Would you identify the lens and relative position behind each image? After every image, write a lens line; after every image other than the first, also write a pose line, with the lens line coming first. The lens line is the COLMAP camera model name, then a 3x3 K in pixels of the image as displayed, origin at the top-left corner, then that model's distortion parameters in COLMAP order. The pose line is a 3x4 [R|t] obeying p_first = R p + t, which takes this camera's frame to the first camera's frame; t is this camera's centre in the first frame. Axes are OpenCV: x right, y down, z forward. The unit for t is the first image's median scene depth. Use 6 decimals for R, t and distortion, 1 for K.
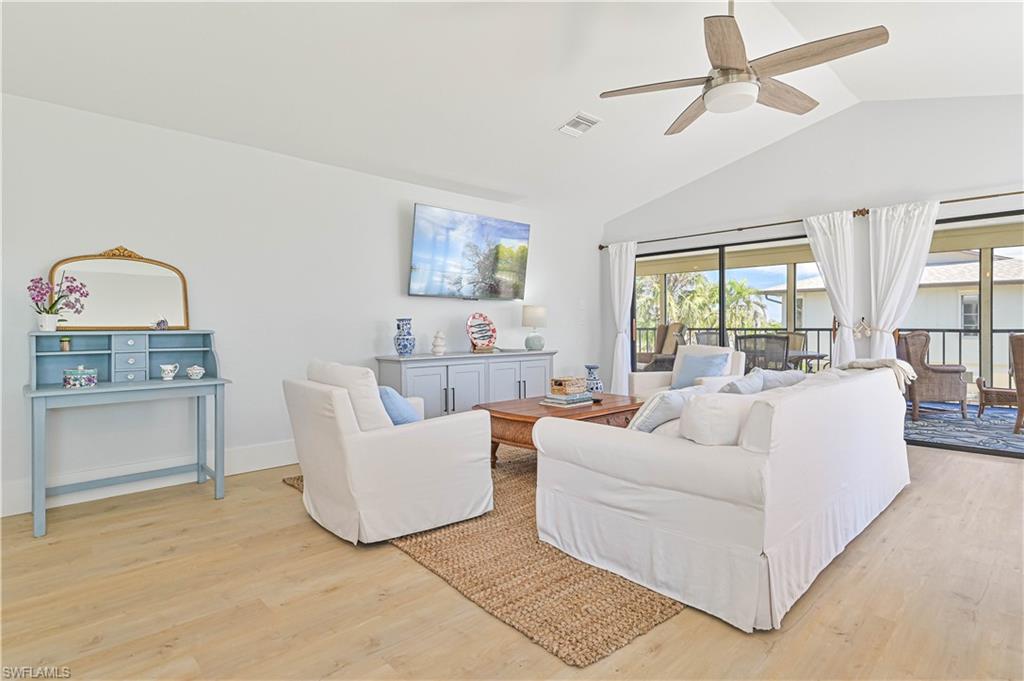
lens RADIAL K [[519.8, 0, 515.2], [0, 519.8, 327.6], [0, 0, 1]] dist [-0.004116, 0.001338]
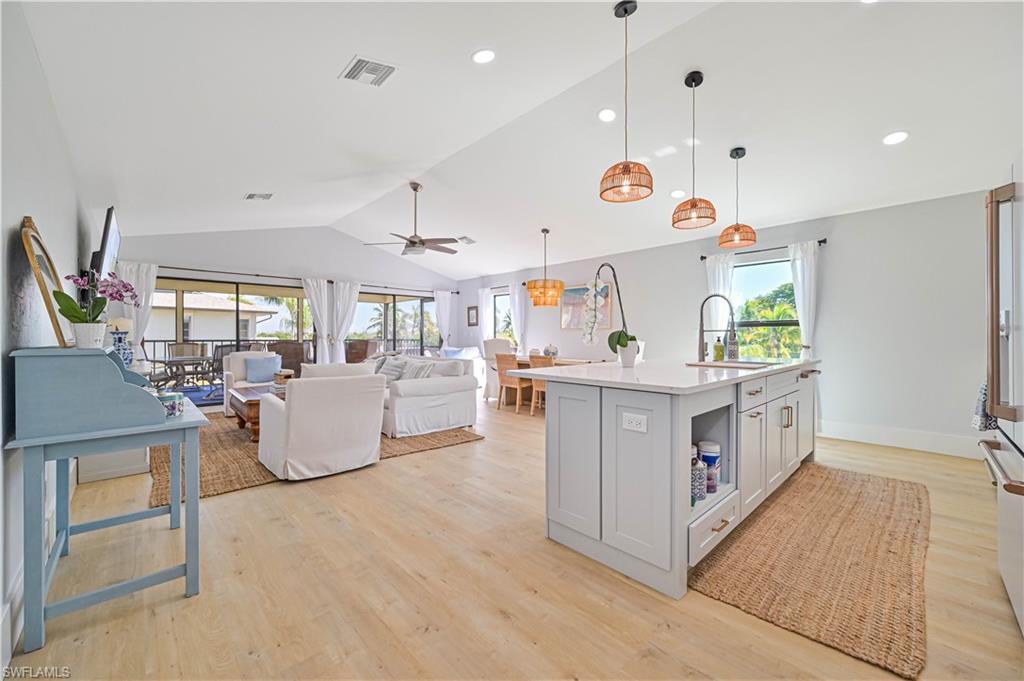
lens RADIAL K [[408.5, 0, 514.7], [0, 408.5, 342.0], [0, 0, 1]] dist [-0.002873, 0.000660]
pose [[0.004836, -0.010347, 0.999935, -0.842480], [0.003123, 0.999942, 0.010332, -0.002991], [-0.999983, 0.003073, 0.004868, 0.258215]]
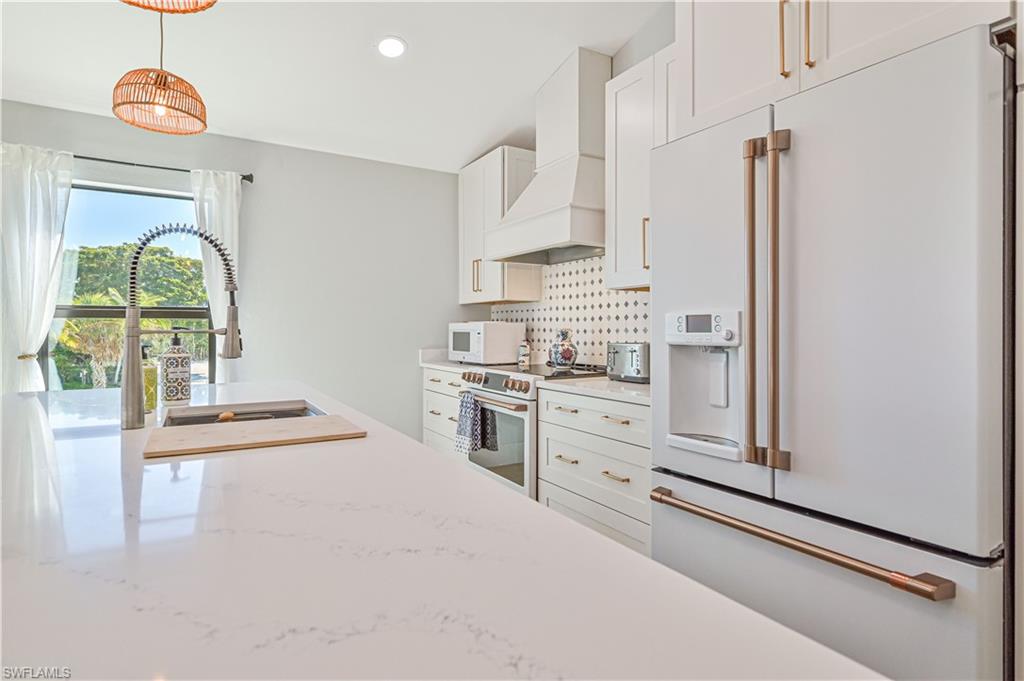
lens RADIAL K [[519.8, 0, 522.5], [0, 519.8, 333.8], [0, 0, 1]] dist [-0.004116, 0.001338]
pose [[-0.978149, 0.000835, 0.207902, -0.451976], [0.003161, 0.999936, 0.010856, -0.014656], [-0.207879, 0.011276, -0.978090, 0.187551]]
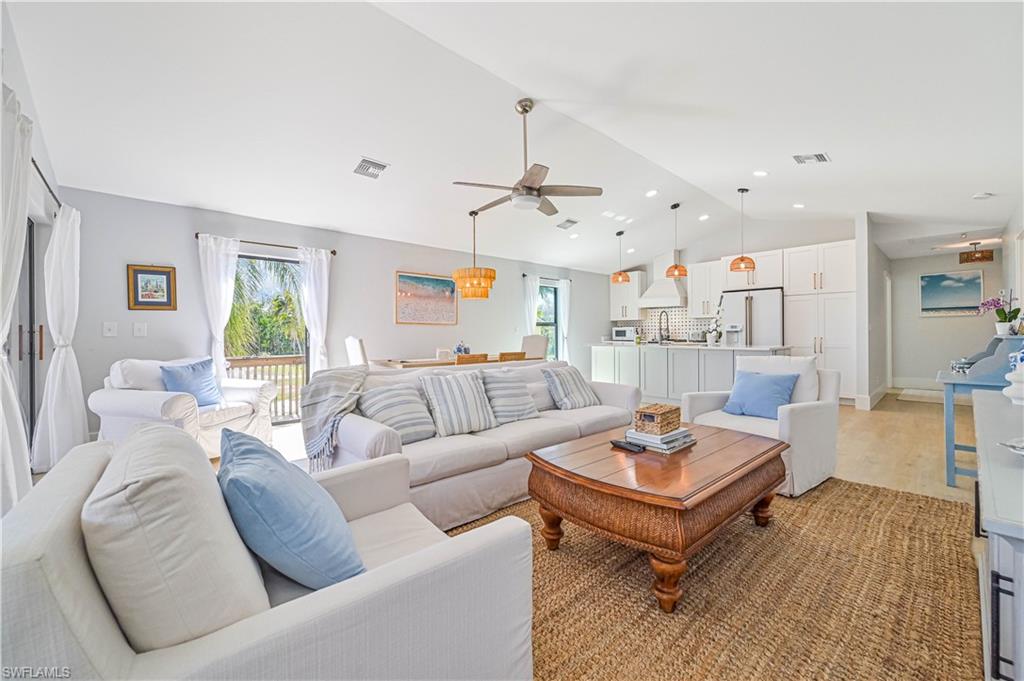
lens RADIAL K [[408.5, 0, 514.4], [0, 408.5, 335.3], [0, 0, 1]] dist [-0.002873, 0.000660]
pose [[-0.999961, 0.008179, 0.003440, 0.233668], [0.008210, 0.999925, 0.009081, -0.007753], [-0.003366, 0.009109, -0.999953, 1.218941]]
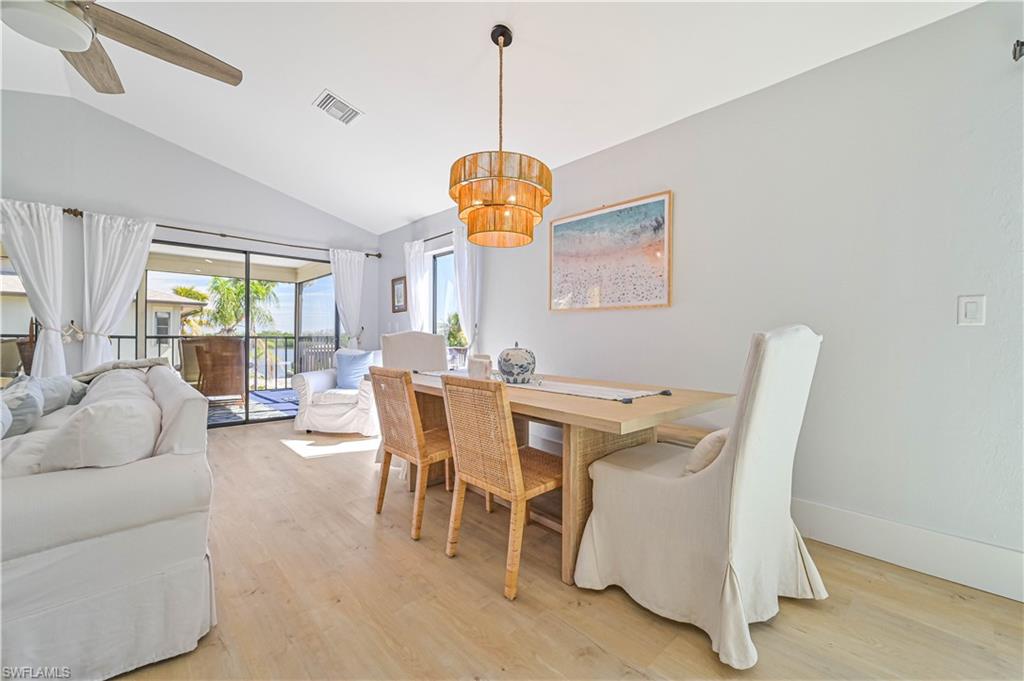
lens RADIAL K [[421.8, 0, 516.8], [0, 421.8, 342.4], [0, 0, 1]] dist [0.002072, -0.000872]
pose [[0.005543, -0.006193, 0.999965, -0.109330], [-0.003656, 0.999974, 0.006213, 0.012261], [-0.999978, -0.003691, 0.005520, 0.154228]]
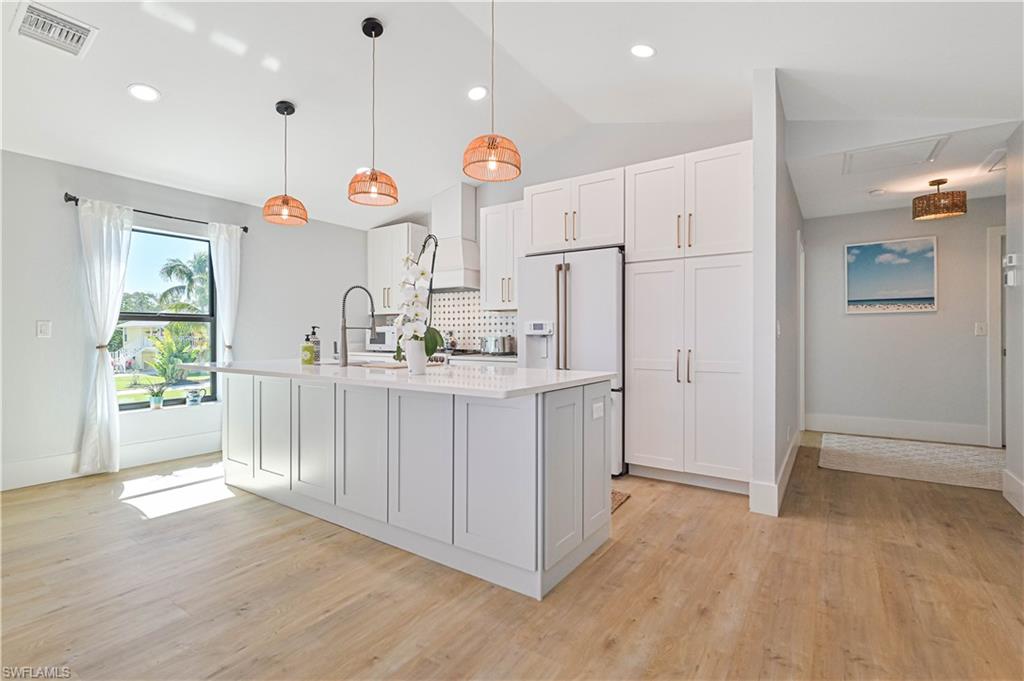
lens RADIAL K [[470.4, 0, 516.5], [0, 470.4, 342.6], [0, 0, 1]] dist [-0.002160, -0.000704]
pose [[-0.975857, 0.004446, -0.218367, -0.288526], [0.000718, 0.999853, 0.017149, -0.004344], [0.218411, 0.016578, -0.975716, 0.600986]]
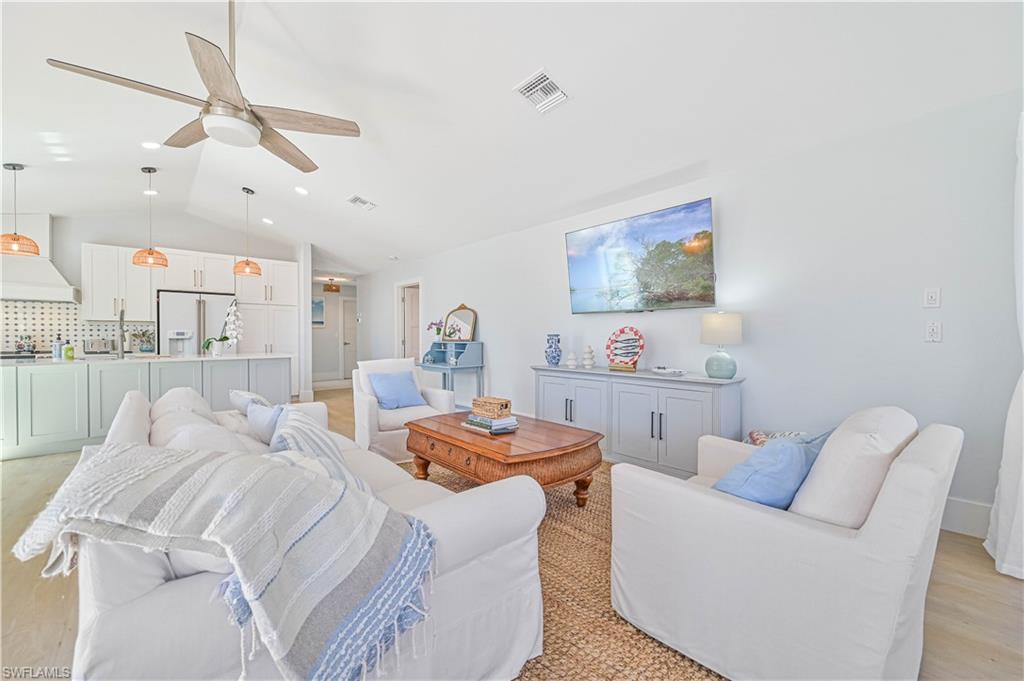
lens RADIAL K [[408.5, 0, 517.6], [0, 408.5, 338.6], [0, 0, 1]] dist [-0.002873, 0.000660]
pose [[-0.012722, 0.005523, -0.999904, 0.646770], [-0.001589, 0.999983, 0.005544, -0.011603], [0.999918, 0.001659, -0.012713, 0.826106]]
